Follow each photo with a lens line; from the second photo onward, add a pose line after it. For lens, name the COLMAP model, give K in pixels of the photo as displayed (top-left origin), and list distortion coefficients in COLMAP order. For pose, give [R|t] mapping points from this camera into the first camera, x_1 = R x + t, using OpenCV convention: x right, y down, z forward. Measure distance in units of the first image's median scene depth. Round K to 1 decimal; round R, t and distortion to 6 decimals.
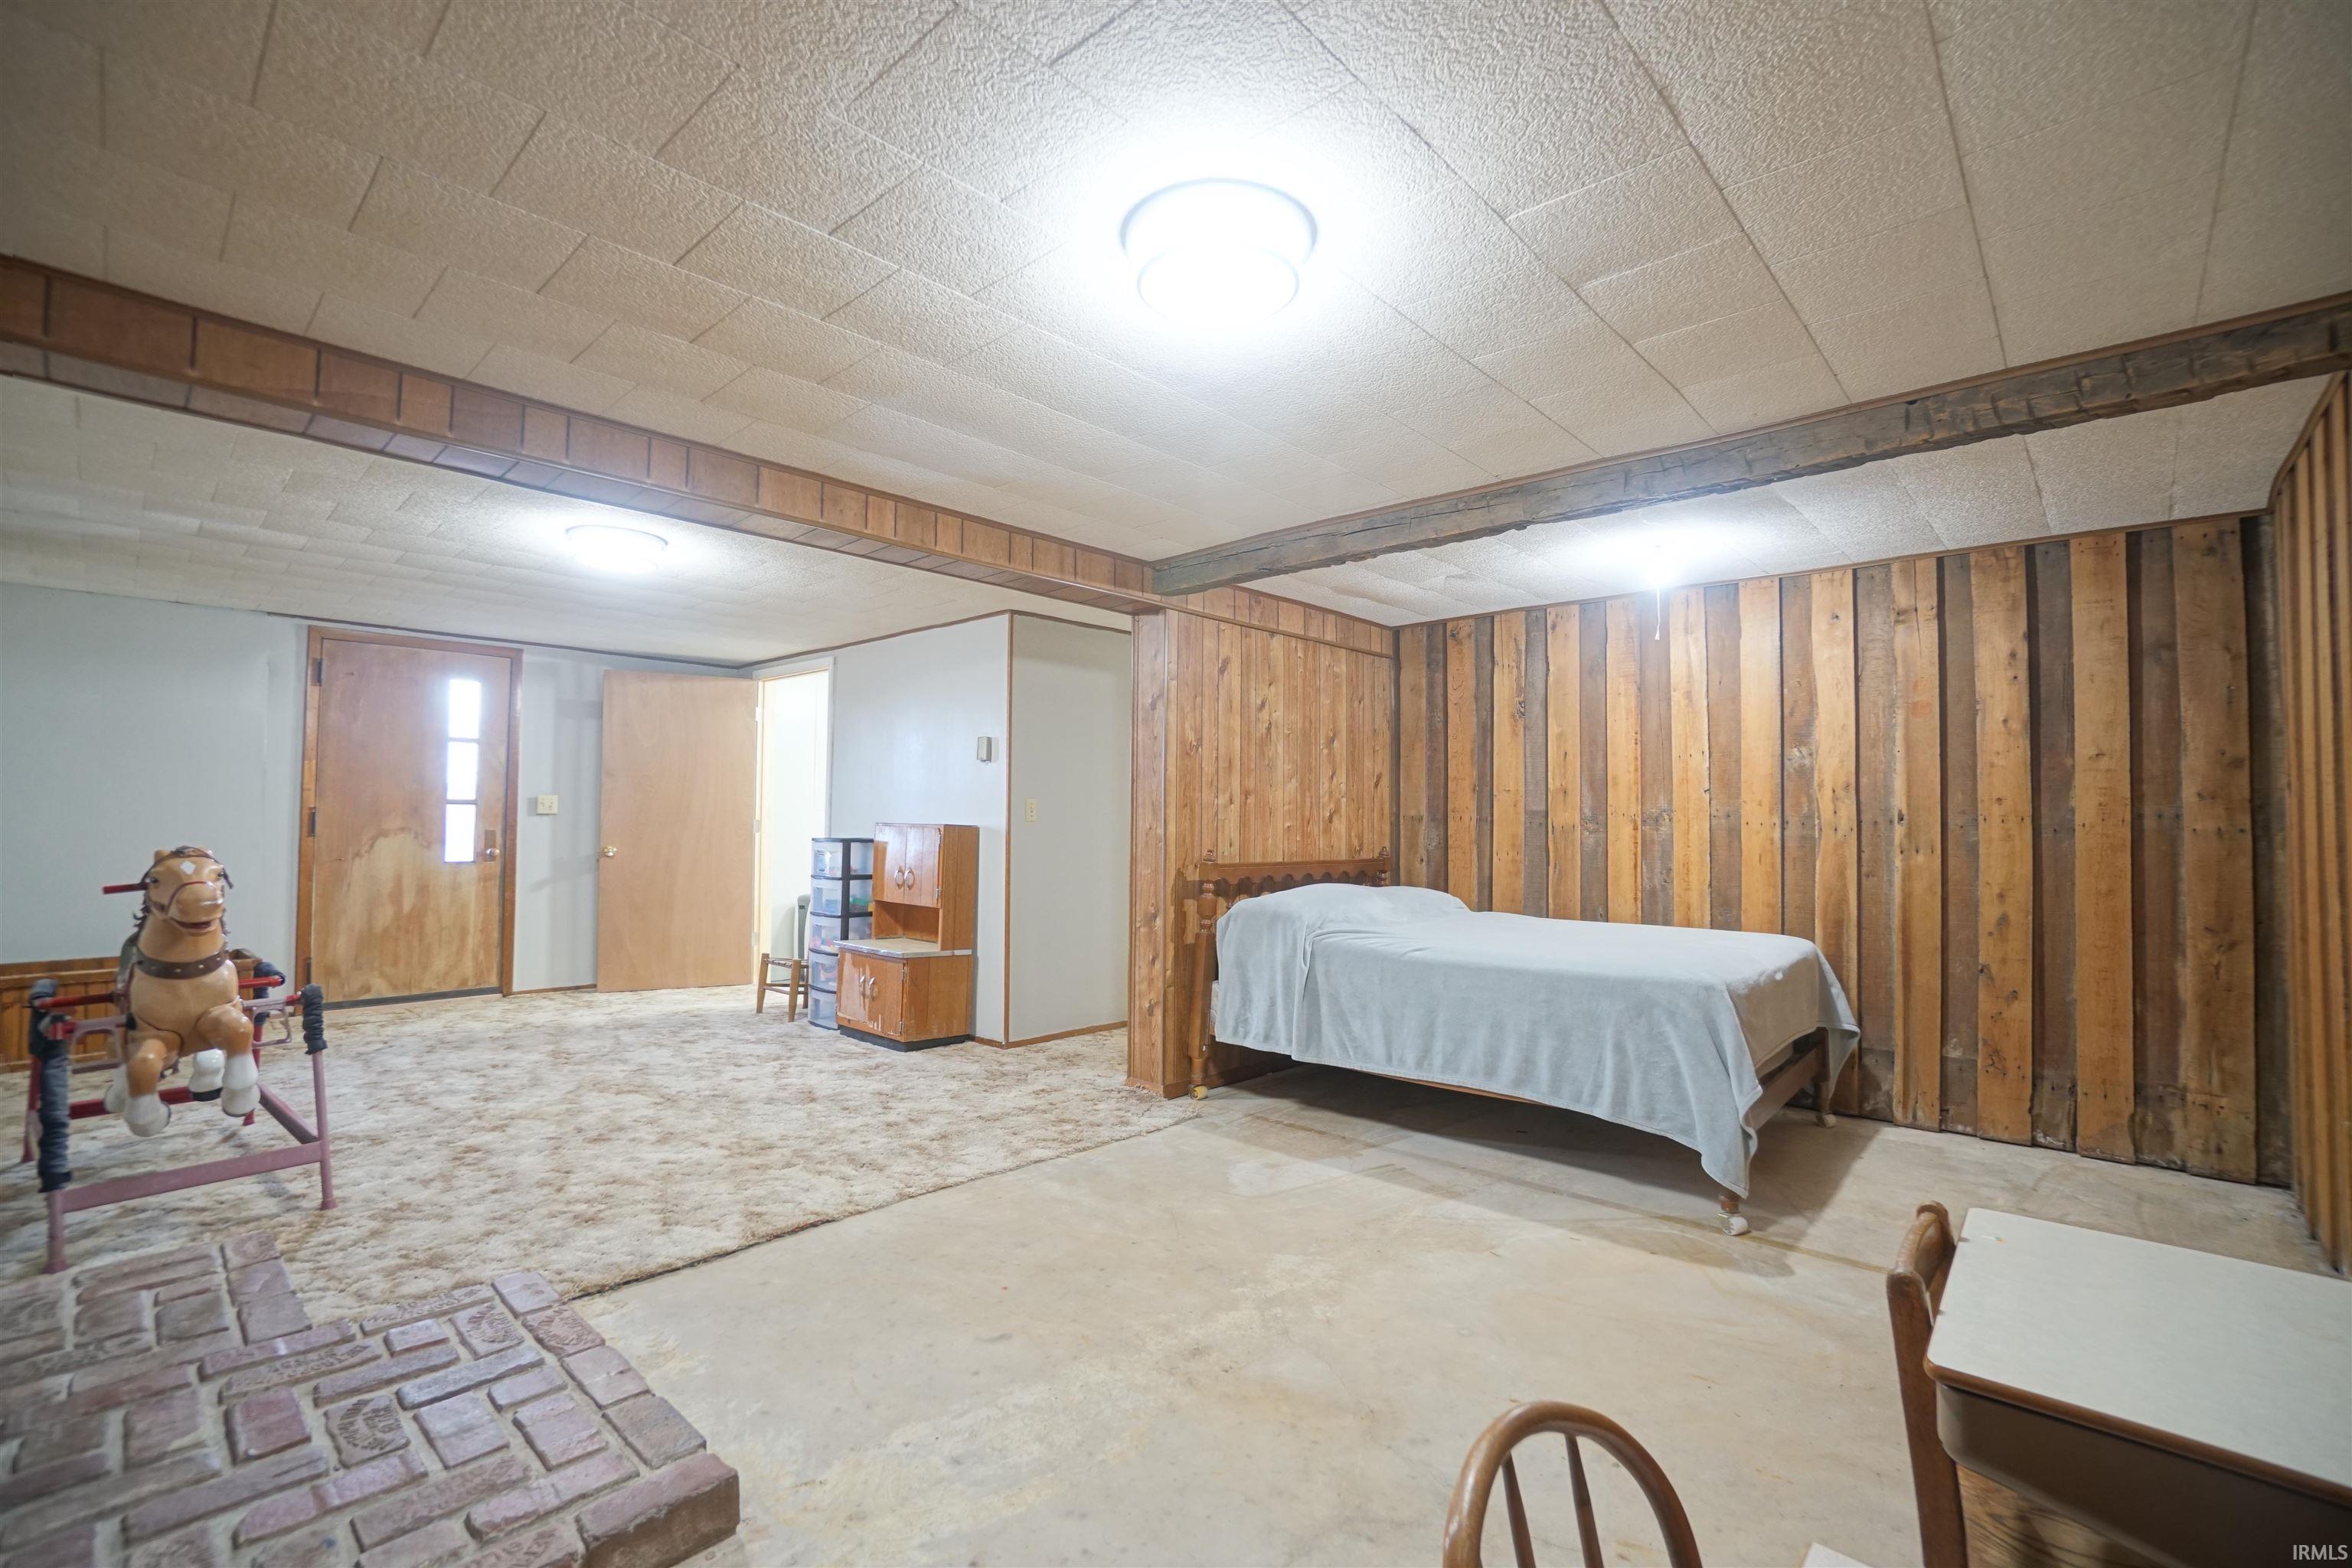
lens RADIAL K [[1043.1, 0, 1176.0], [0, 1043.1, 784.0], [0, 0, 1]] dist [-0.036229, -0.000091]
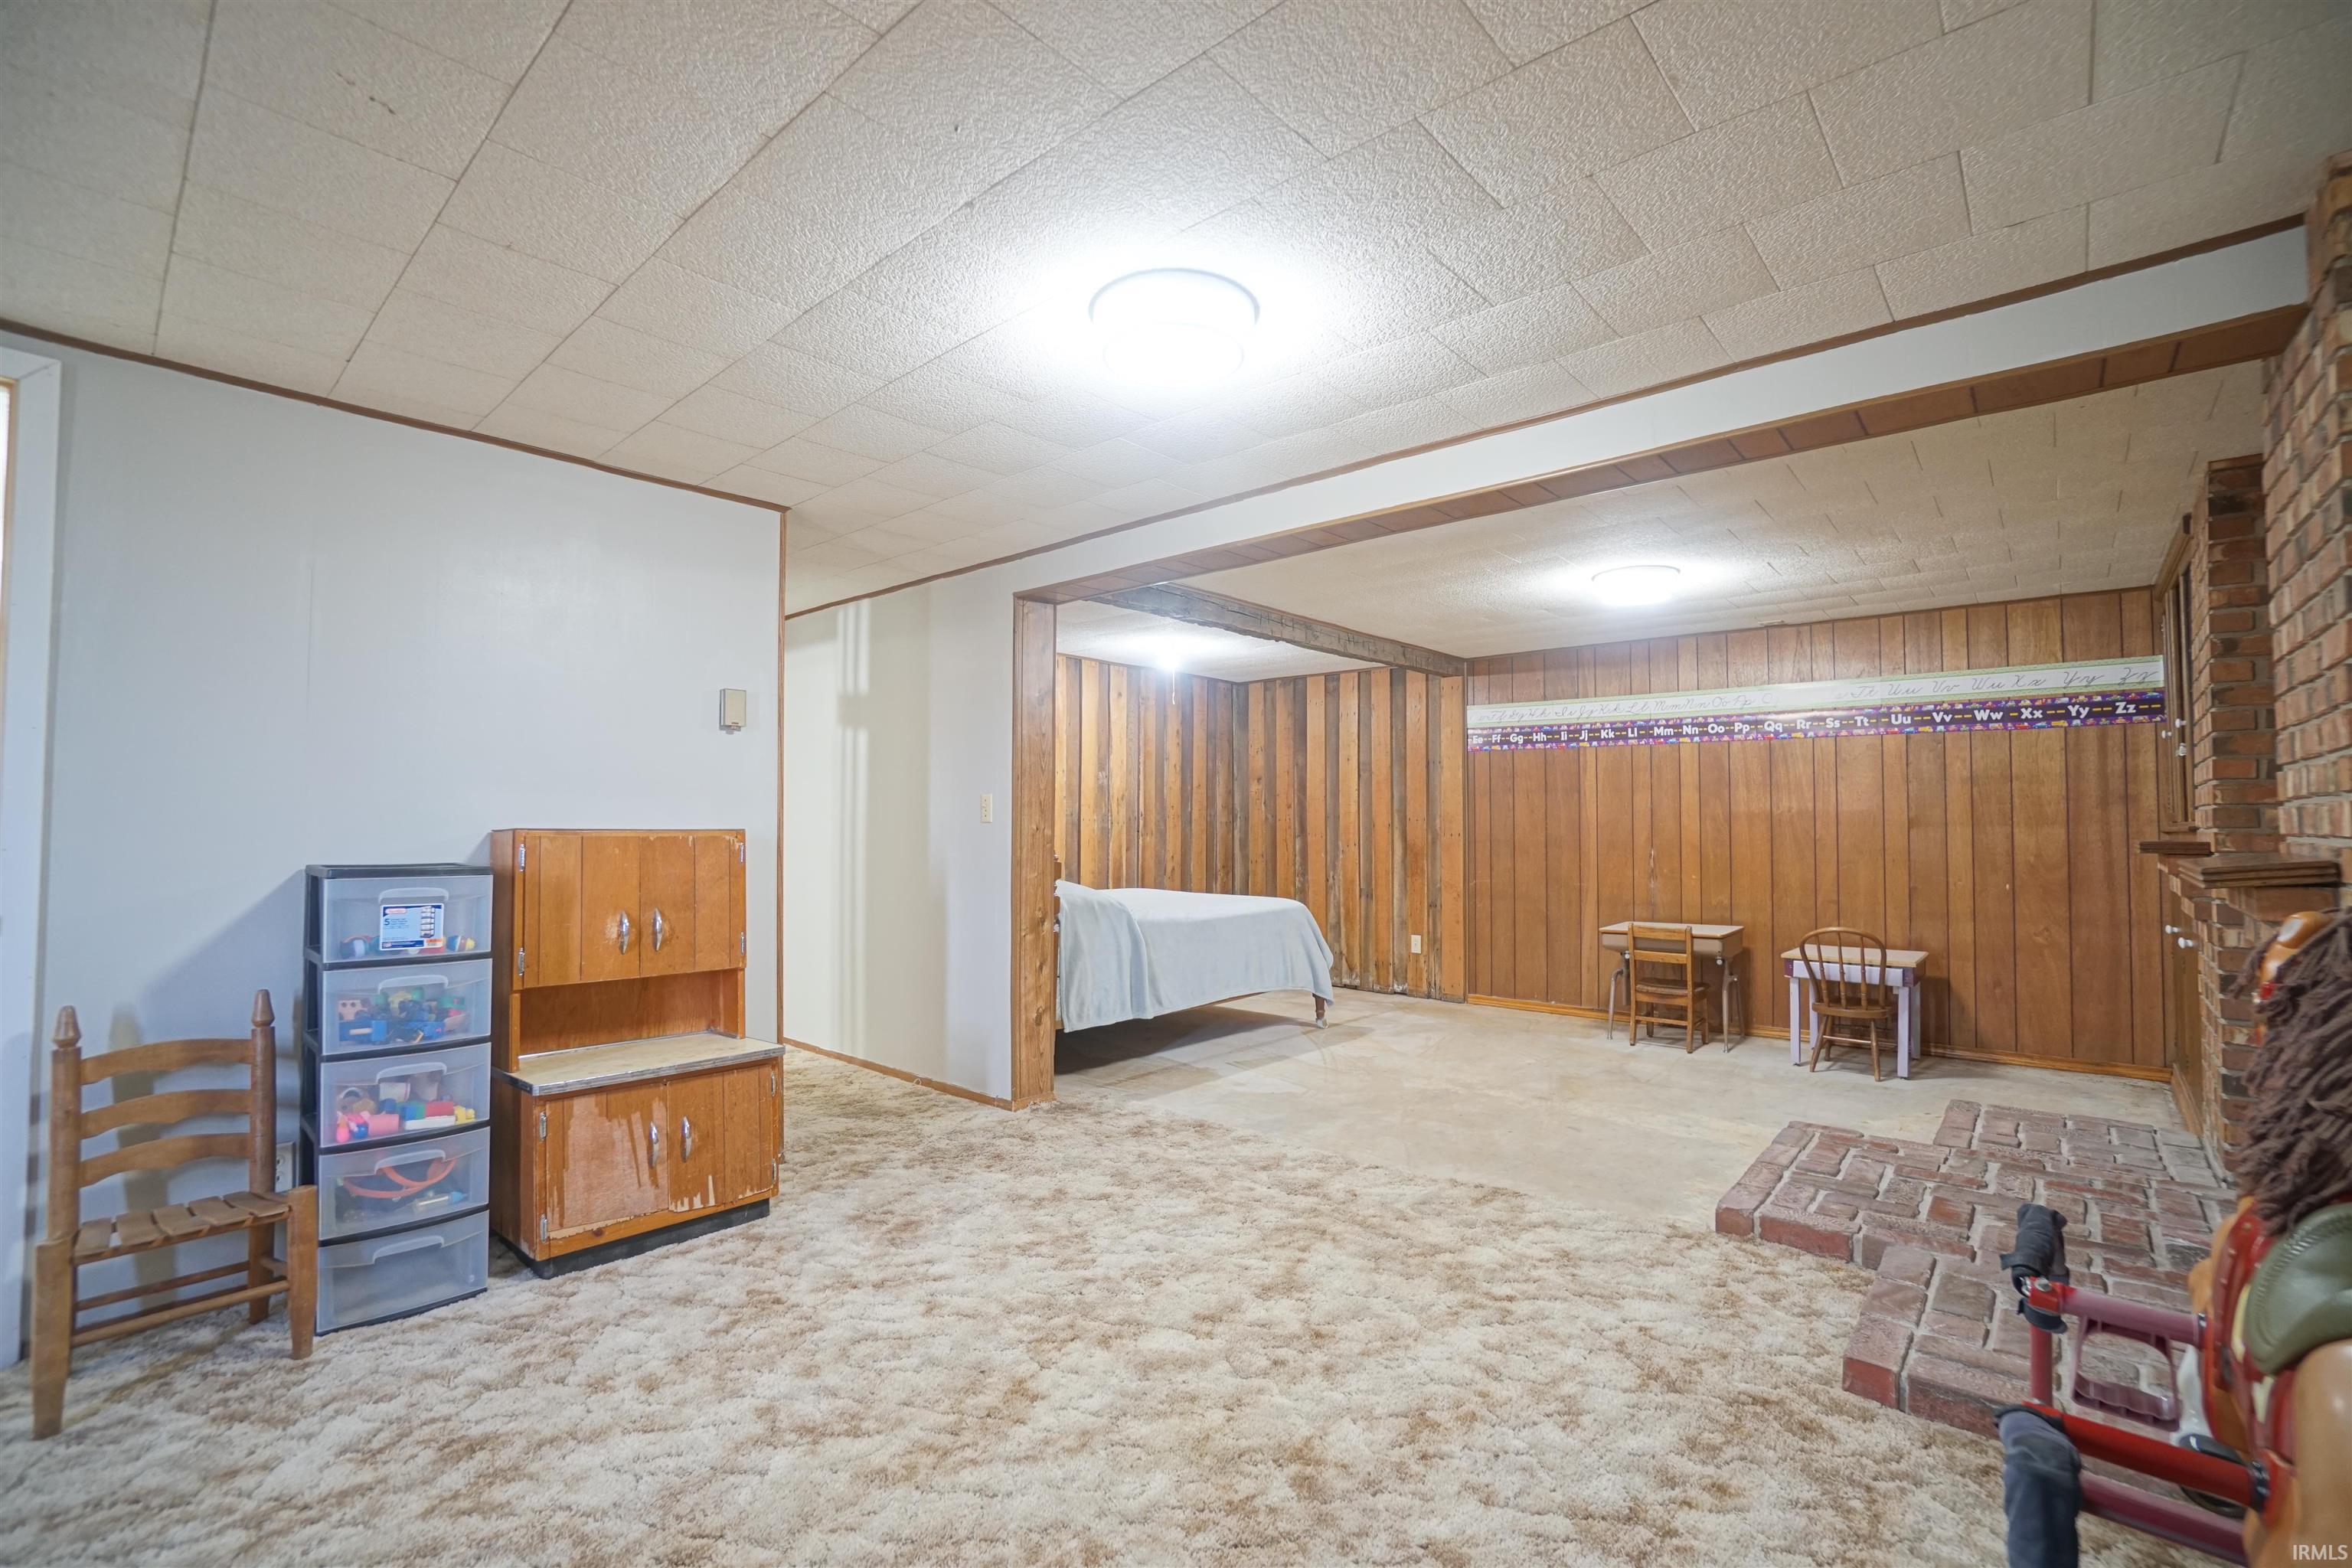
lens RADIAL K [[1008.8, 0, 1176.0], [0, 1008.8, 784.0], [0, 0, 1]] dist [-0.067811, -0.000006]
pose [[-0.000392, 0.026650, 0.999645, -1.046350], [-0.028771, 0.999231, -0.026650, 0.025026], [-0.999586, -0.028771, 0.000375, 0.971814]]
